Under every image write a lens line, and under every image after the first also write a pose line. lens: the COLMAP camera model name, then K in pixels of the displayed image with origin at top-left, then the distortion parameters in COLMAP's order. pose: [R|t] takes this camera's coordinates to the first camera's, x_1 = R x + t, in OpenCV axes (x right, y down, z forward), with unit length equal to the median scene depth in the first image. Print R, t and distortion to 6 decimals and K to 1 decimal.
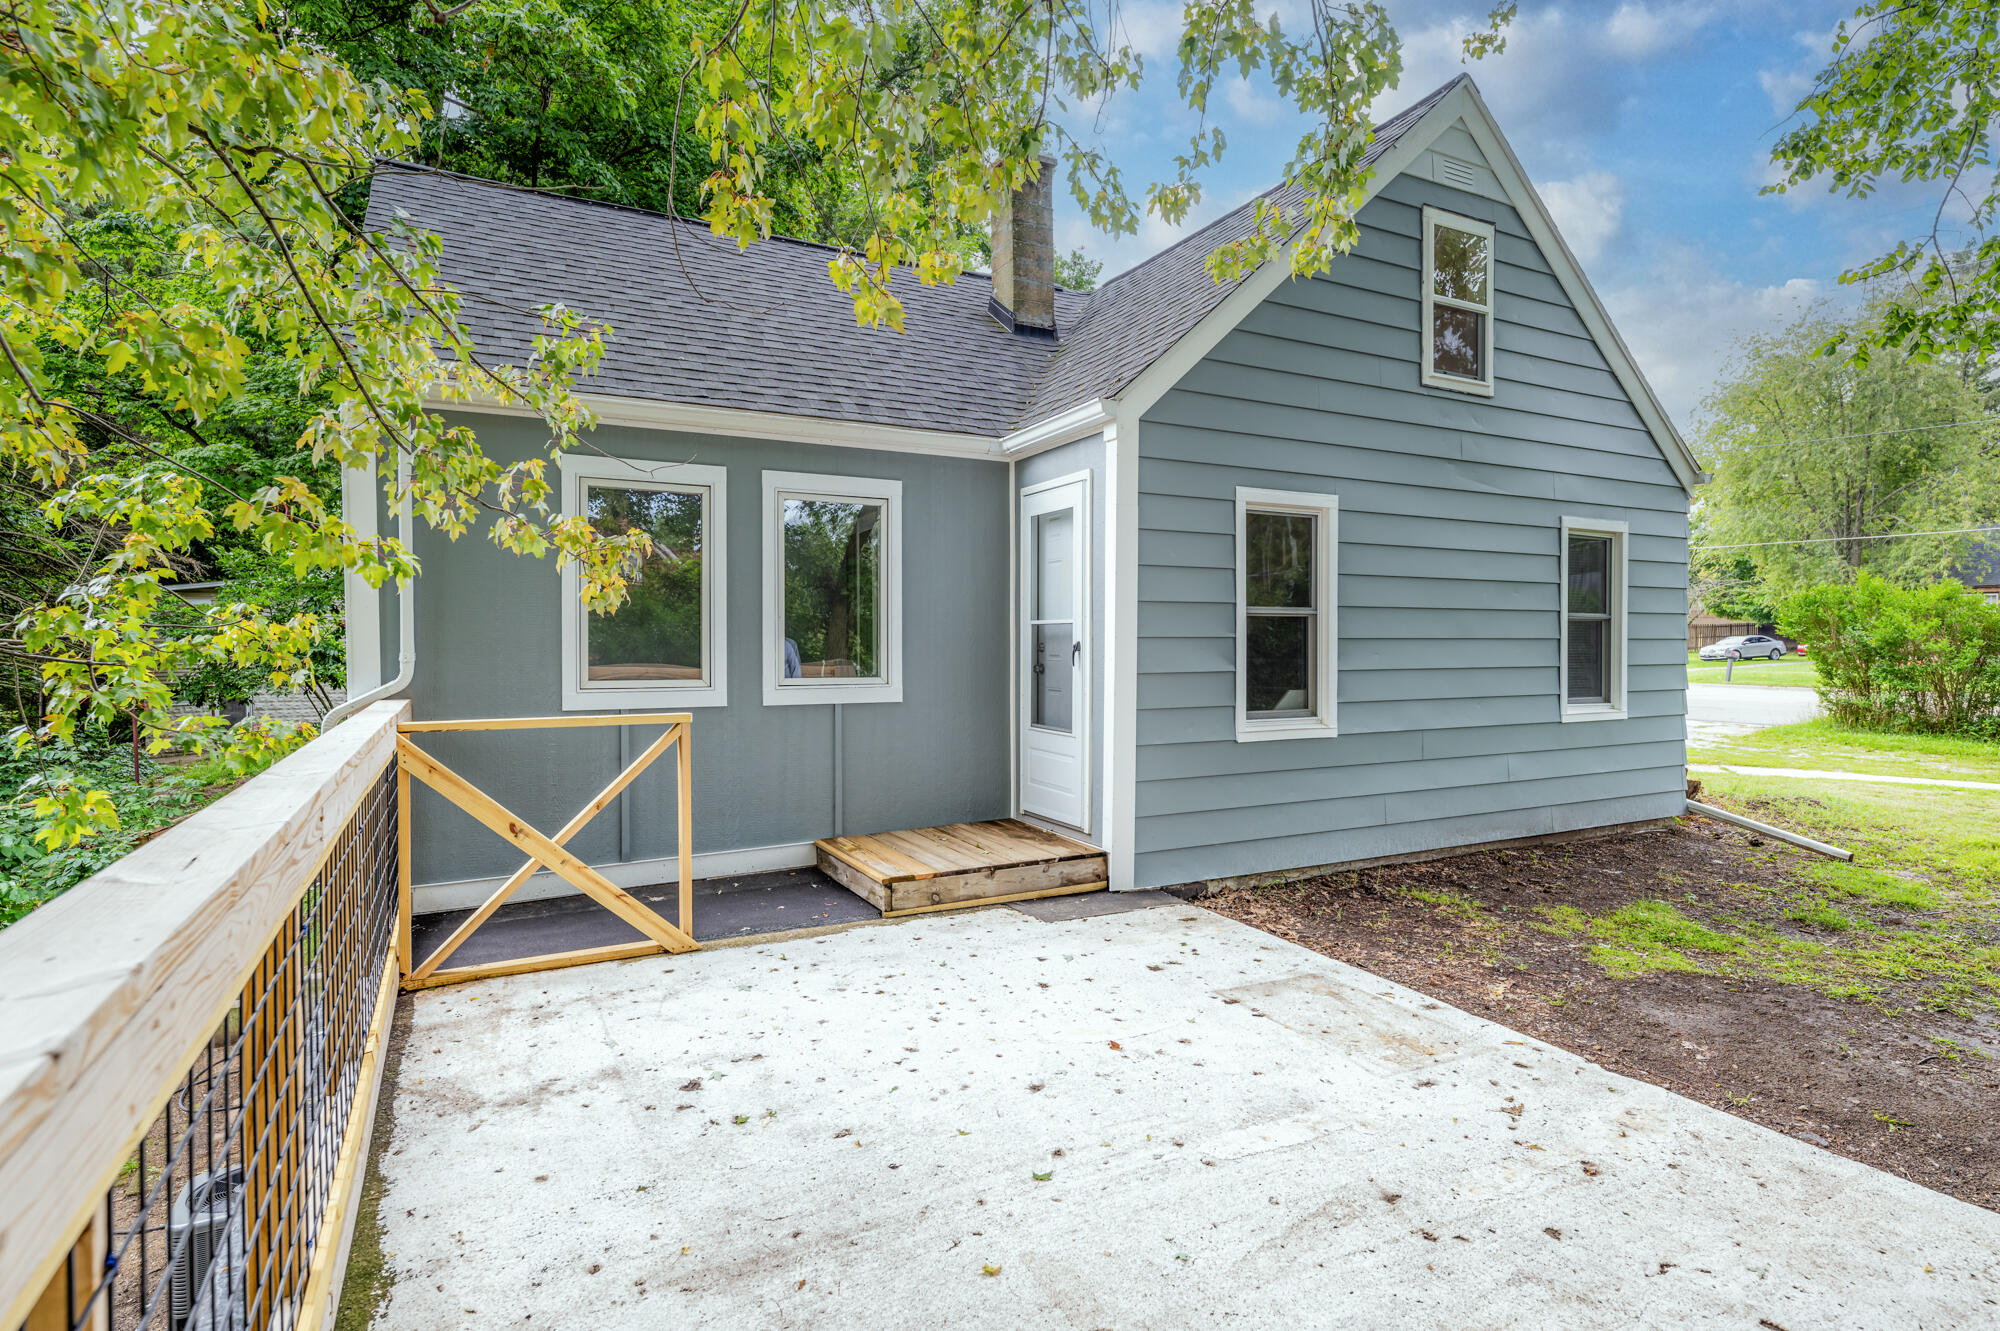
lens RADIAL K [[1041.4, 0, 1004.7], [0, 1041.4, 651.6], [0, 0, 1]] dist [-0.004549, -0.000471]
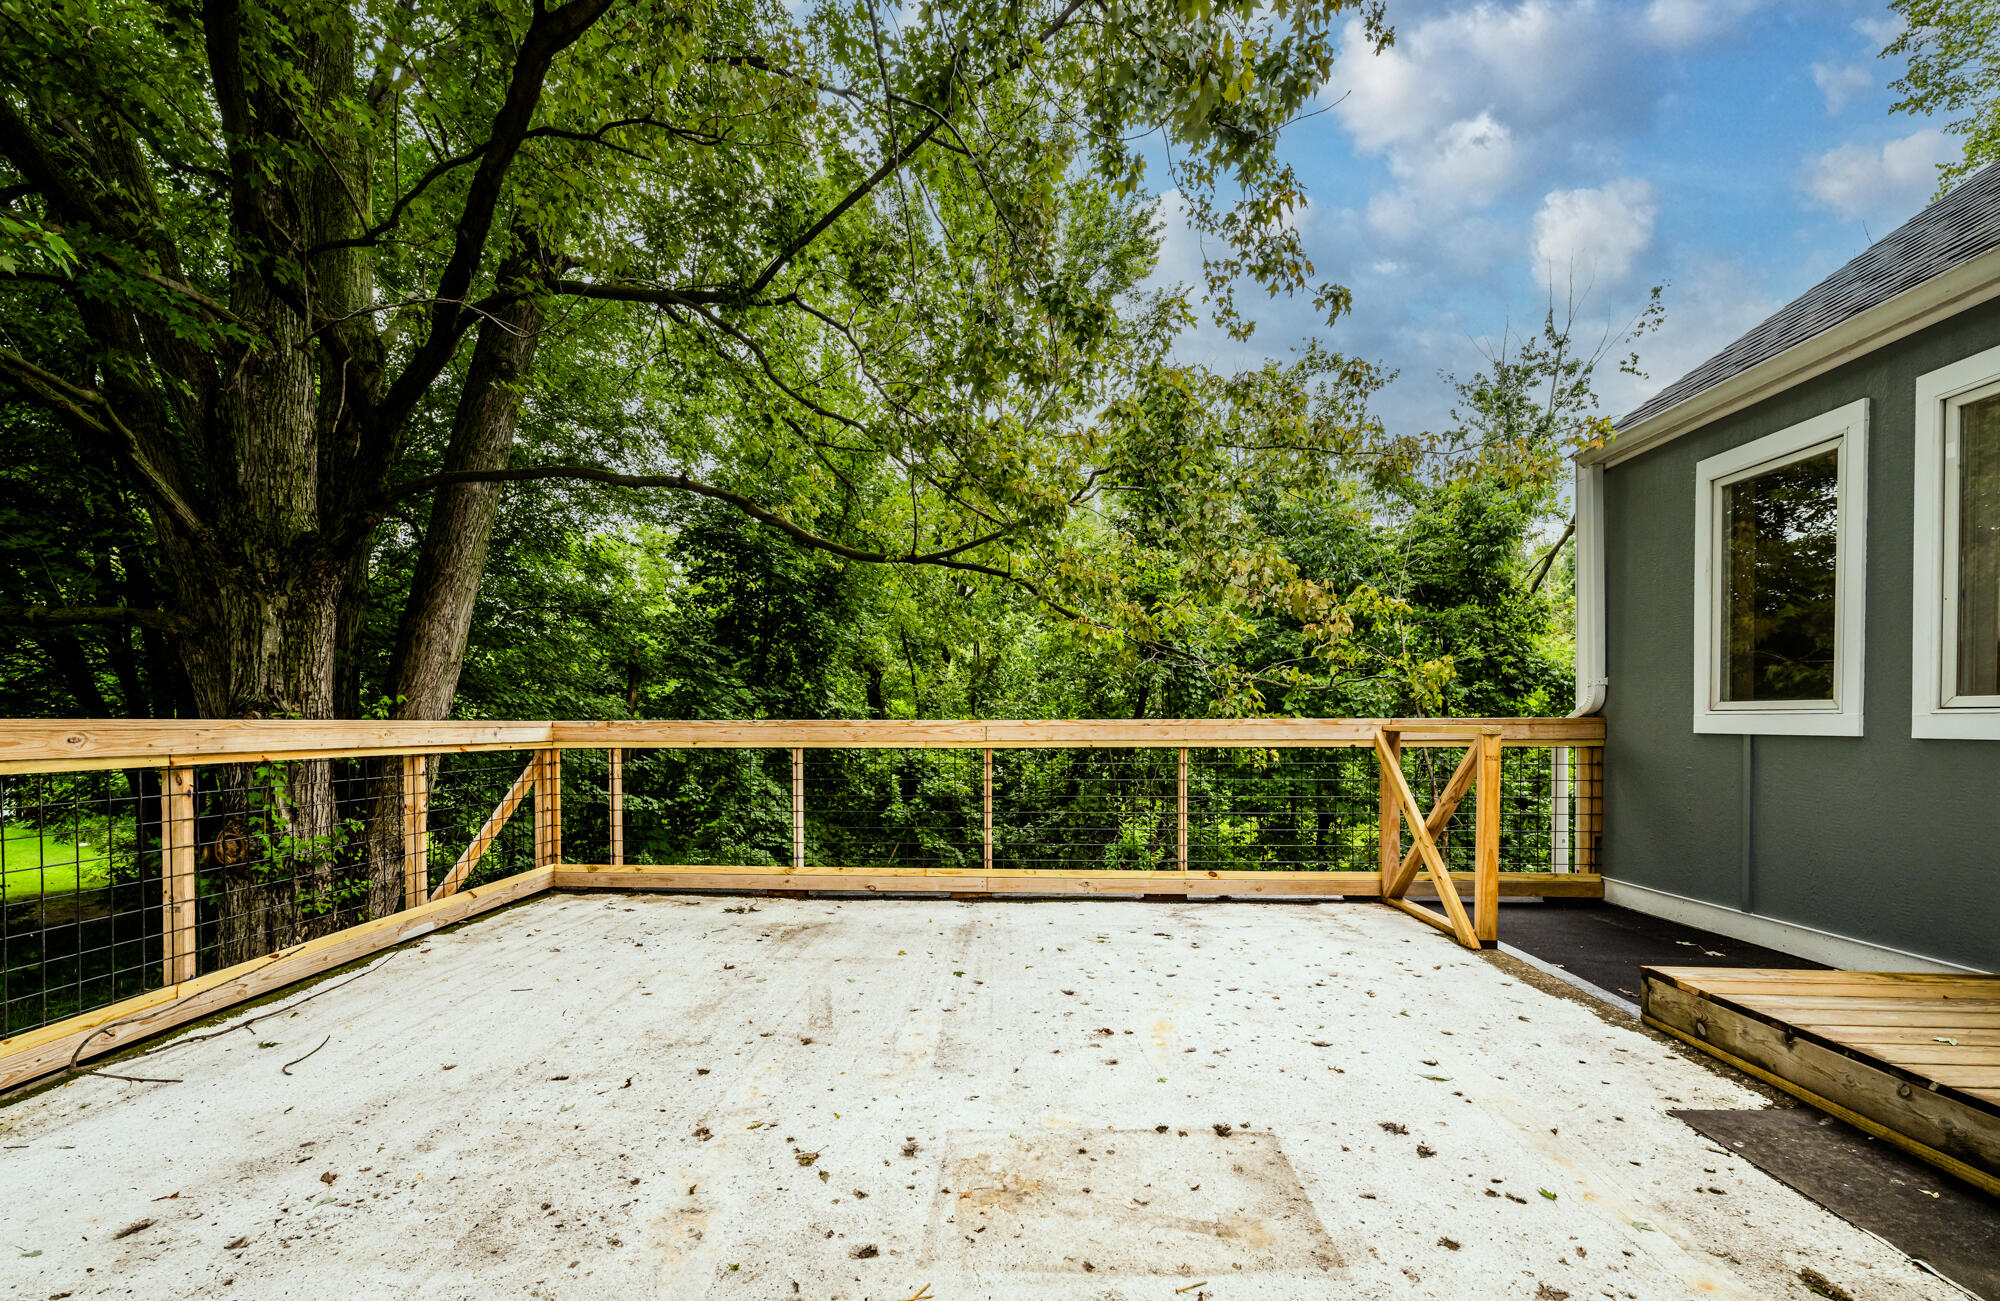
lens RADIAL K [[817.5, 0, 972.2], [0, 817.5, 721.2], [0, 0, 1]] dist [-0.000746, -0.000024]
pose [[-0.517446, 0.006882, -0.855688, 0.779675], [0.000348, 0.999969, 0.007832, 0.056510], [0.855716, 0.003755, -0.517432, 1.148030]]
